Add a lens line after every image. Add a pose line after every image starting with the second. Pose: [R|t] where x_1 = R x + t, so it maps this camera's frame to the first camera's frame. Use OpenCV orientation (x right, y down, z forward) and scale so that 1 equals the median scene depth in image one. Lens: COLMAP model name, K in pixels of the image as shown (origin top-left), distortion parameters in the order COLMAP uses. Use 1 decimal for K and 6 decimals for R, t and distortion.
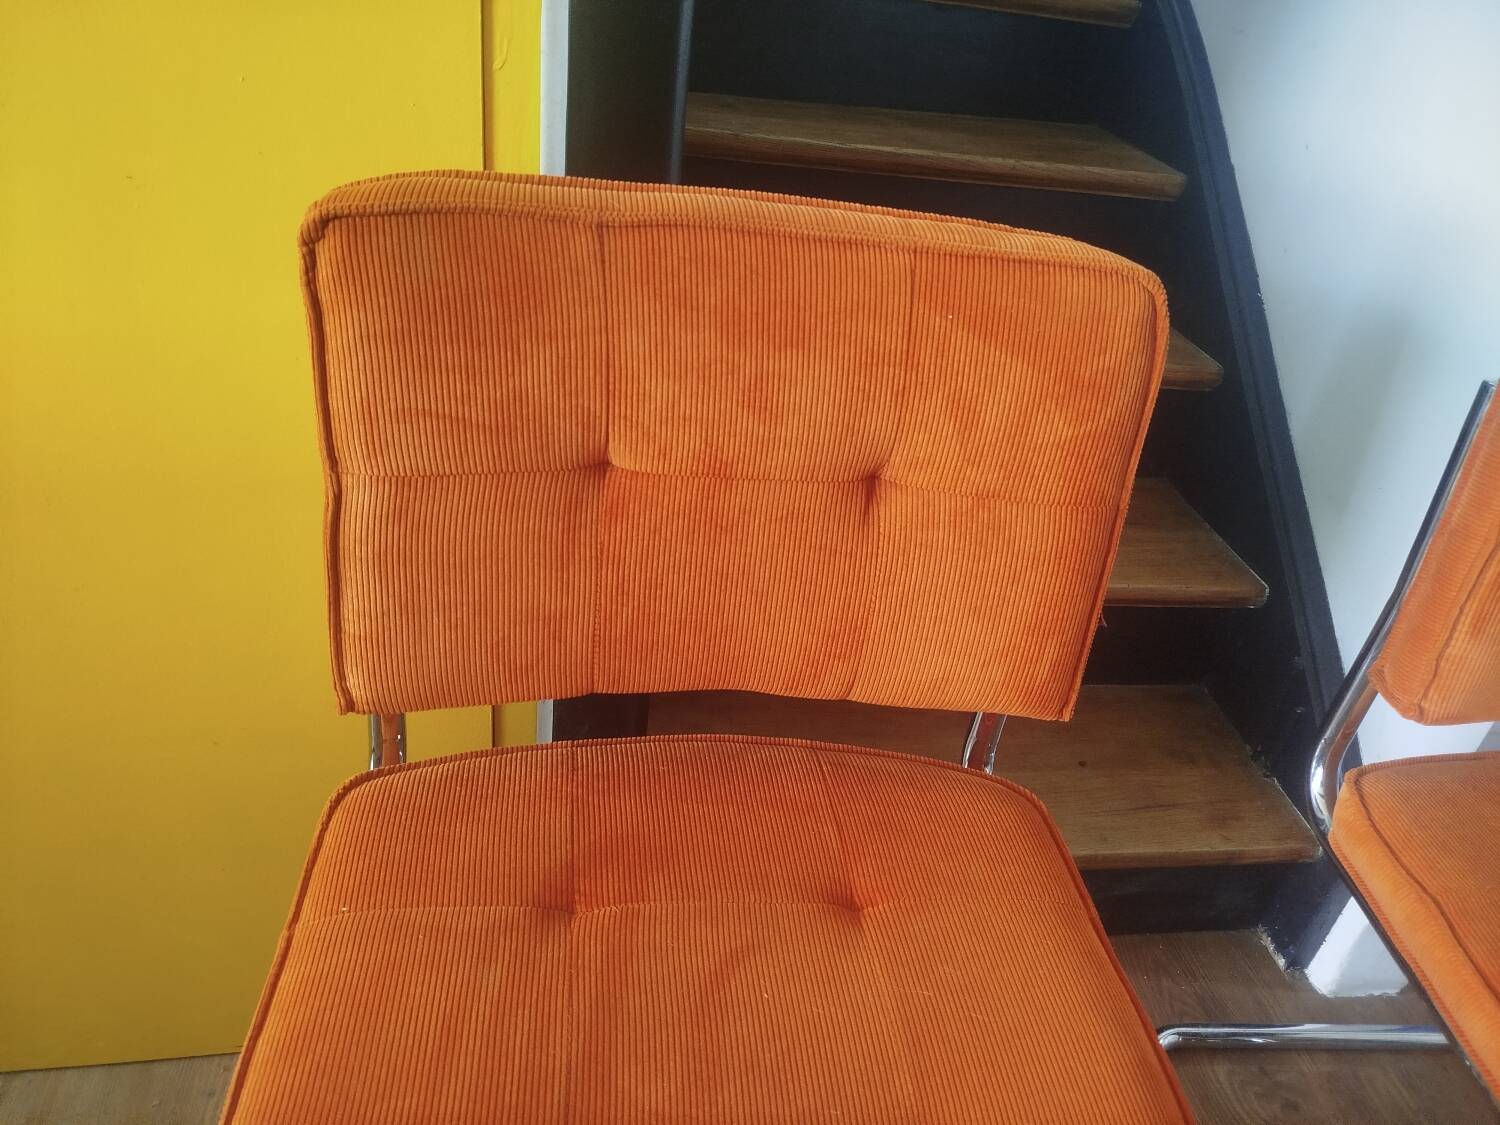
lens RADIAL K [[1043.4, 0, 751.9], [0, 1043.4, 573.1], [0, 0, 1]] dist [0.042447, -0.039250]
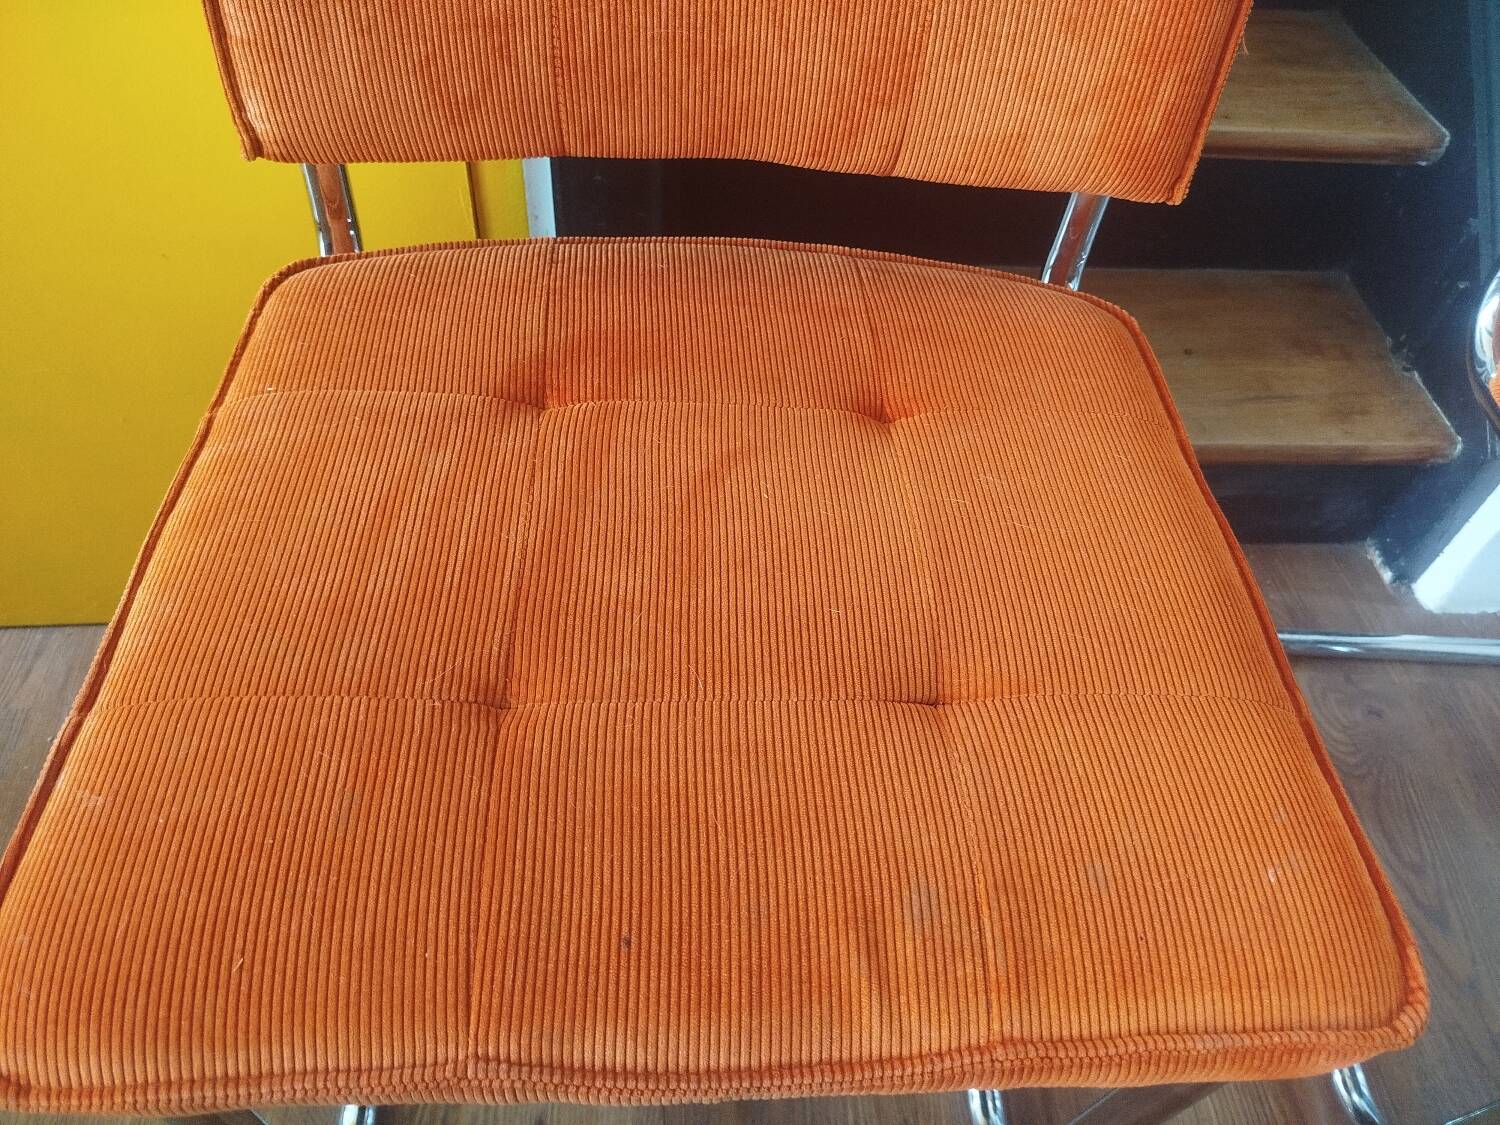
lens RADIAL K [[1047.0, 0, 758.3], [0, 1047.0, 561.3], [0, 0, 1]] dist [0.038047, -0.041521]
pose [[0.996503, 0.024409, -0.079907, 0.067384], [-0.001028, 0.959882, 0.280402, 0.198292], [0.083545, -0.279340, 0.956551, 0.172018]]
